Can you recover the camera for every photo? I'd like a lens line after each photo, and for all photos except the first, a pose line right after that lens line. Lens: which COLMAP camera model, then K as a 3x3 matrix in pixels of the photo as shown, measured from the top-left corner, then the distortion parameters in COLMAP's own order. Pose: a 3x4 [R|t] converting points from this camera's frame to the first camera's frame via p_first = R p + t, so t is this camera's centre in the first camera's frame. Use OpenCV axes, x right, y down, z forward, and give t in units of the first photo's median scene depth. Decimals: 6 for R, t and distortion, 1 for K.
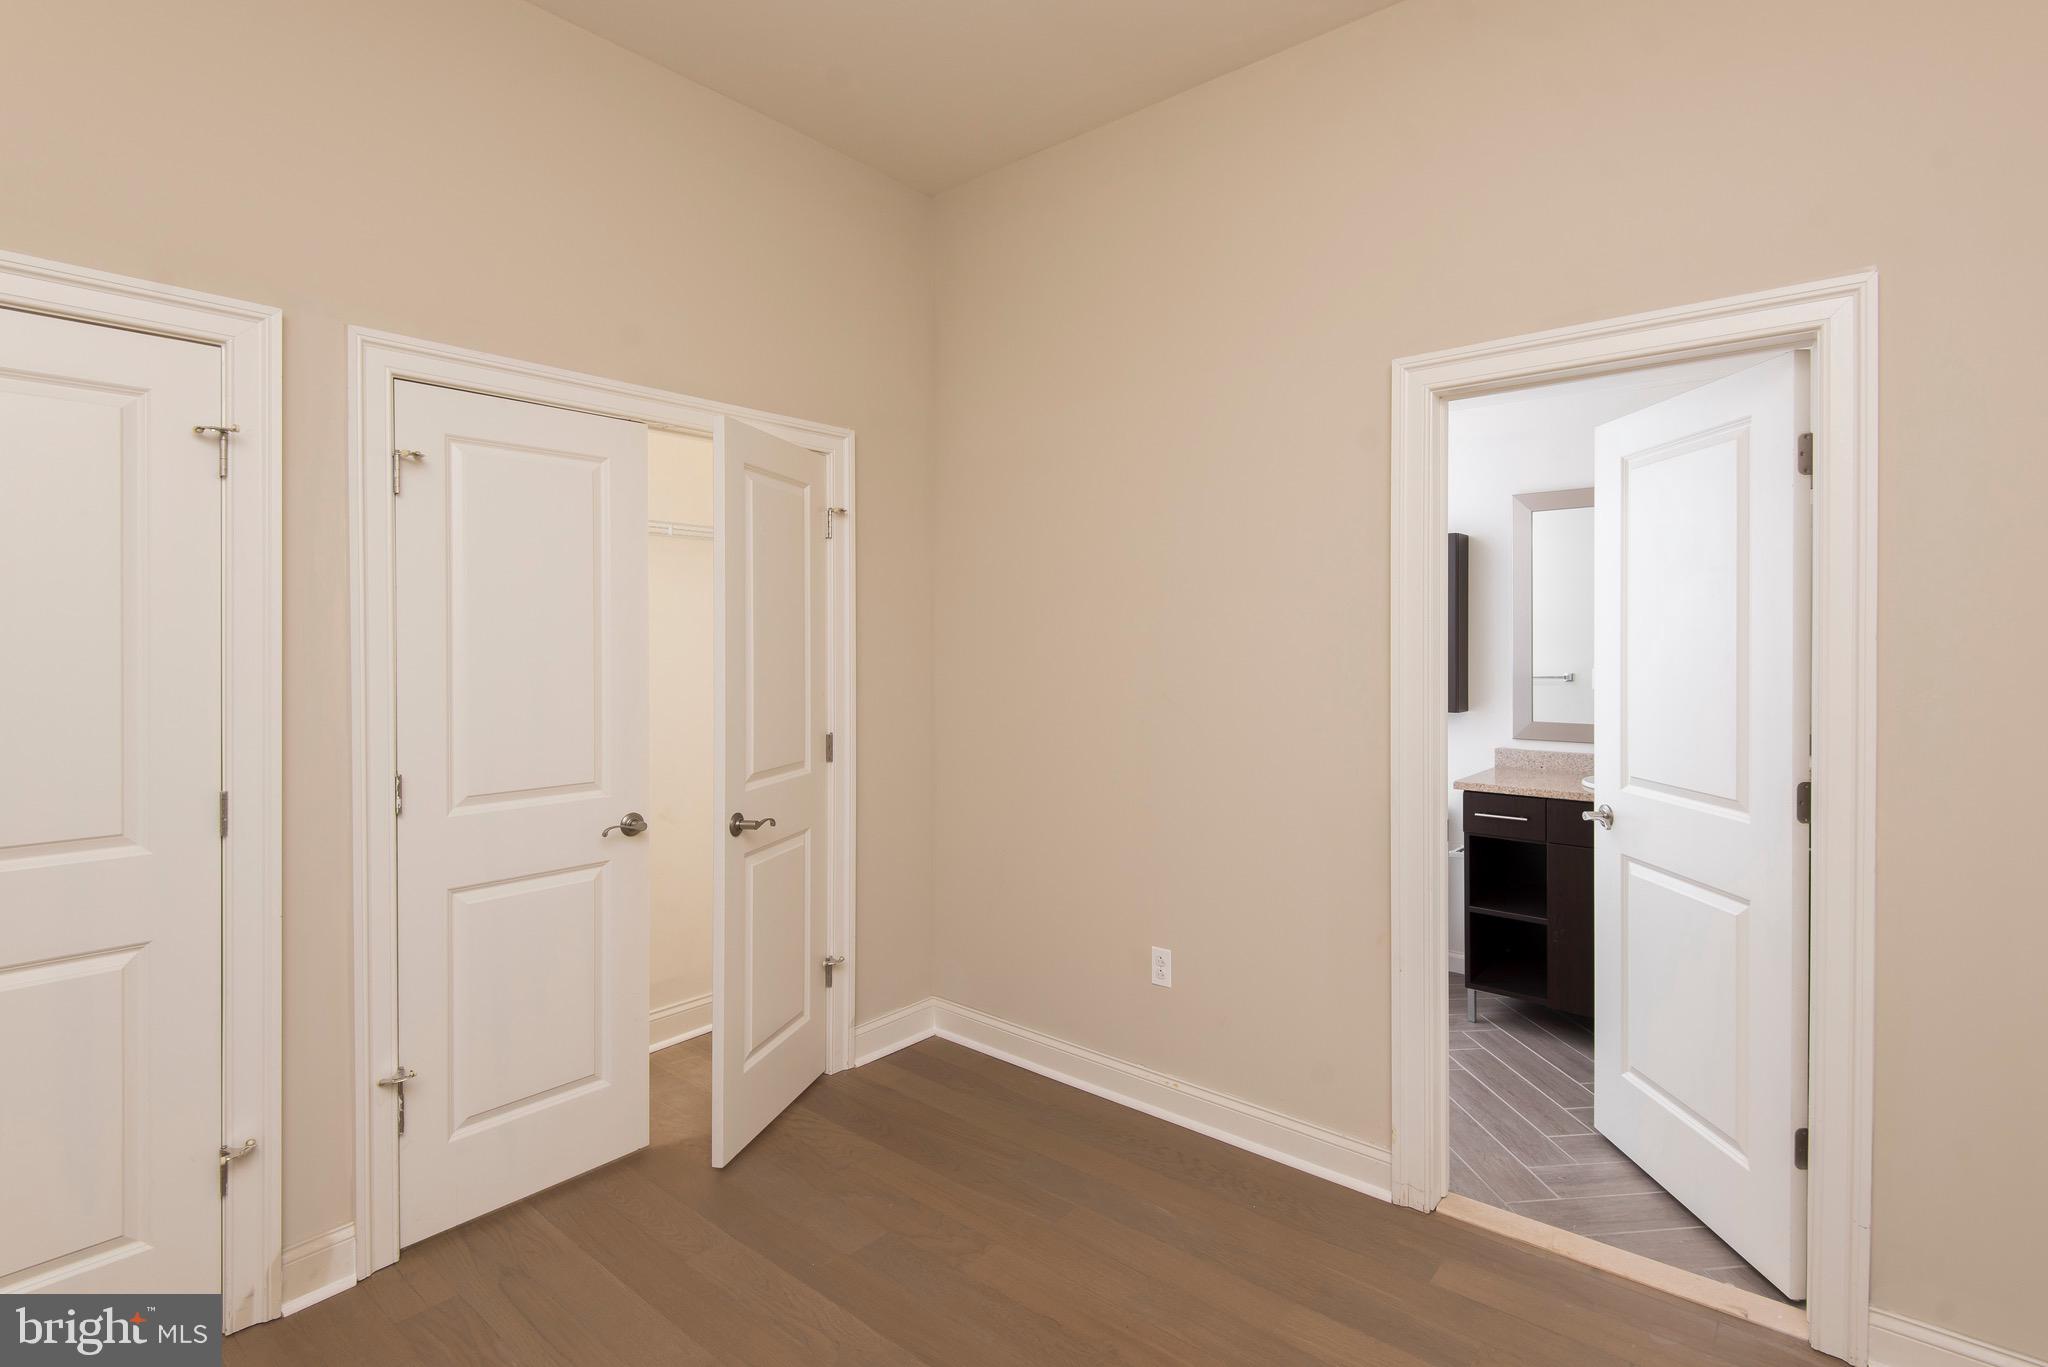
lens RADIAL K [[967.7, 0, 1023.0], [0, 967.7, 642.3], [0, 0, 1]] dist [-0.001531, -0.011984]
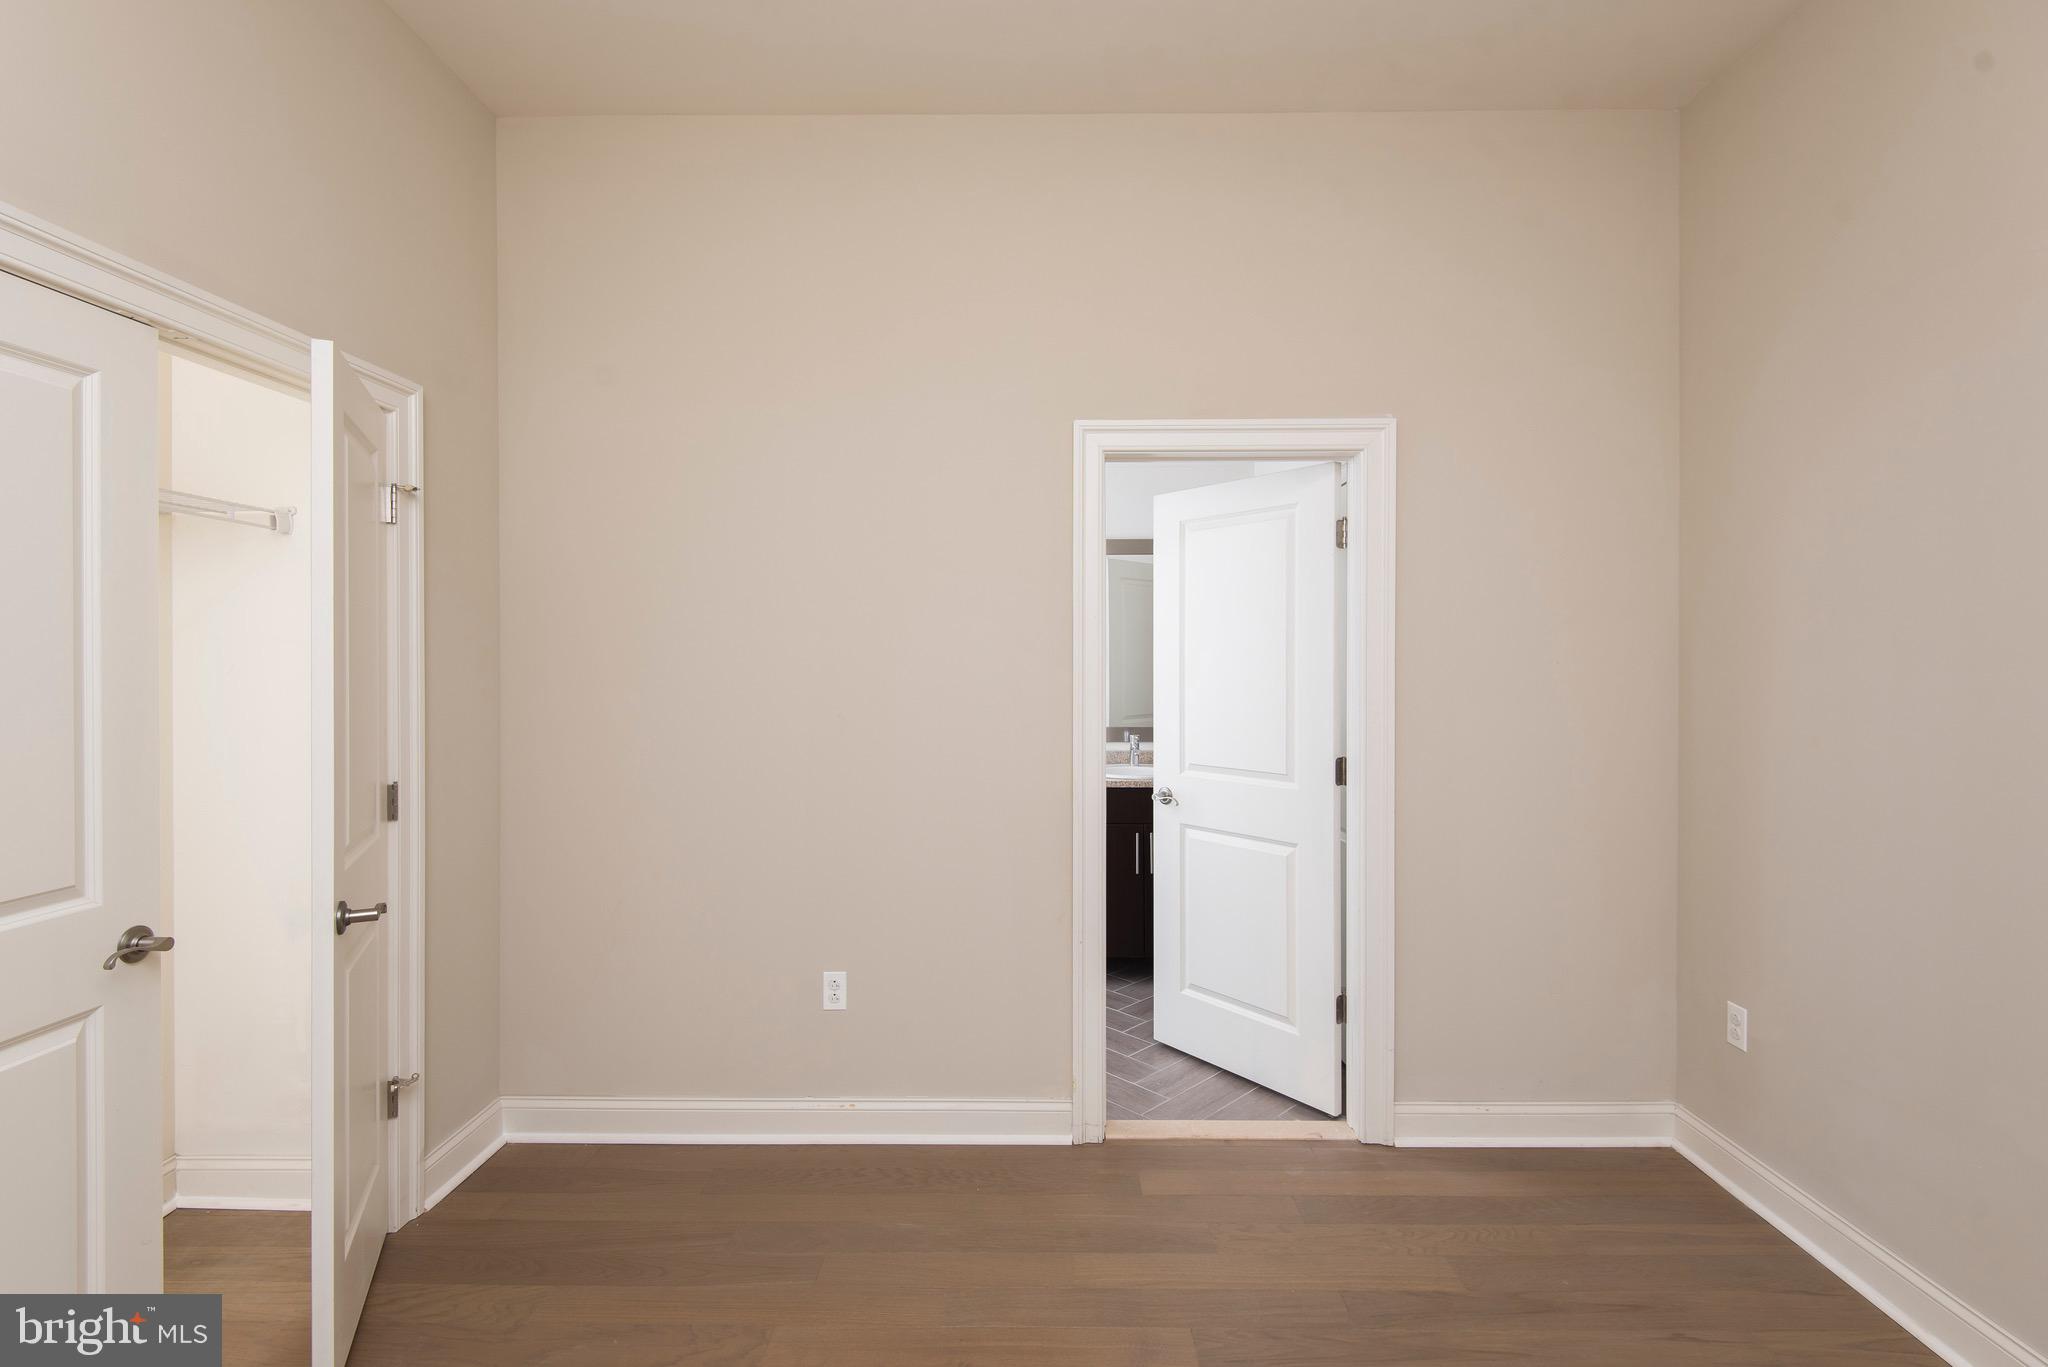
lens RADIAL K [[937.2, 0, 1025.9], [0, 937.2, 657.2], [0, 0, 1]] dist [0.001168, -0.010601]
pose [[0.775324, 0.002367, 0.631559, -0.359099], [0.001538, 0.999983, -0.005636, -0.000016], [-0.631562, 0.005341, 0.775307, 0.150418]]
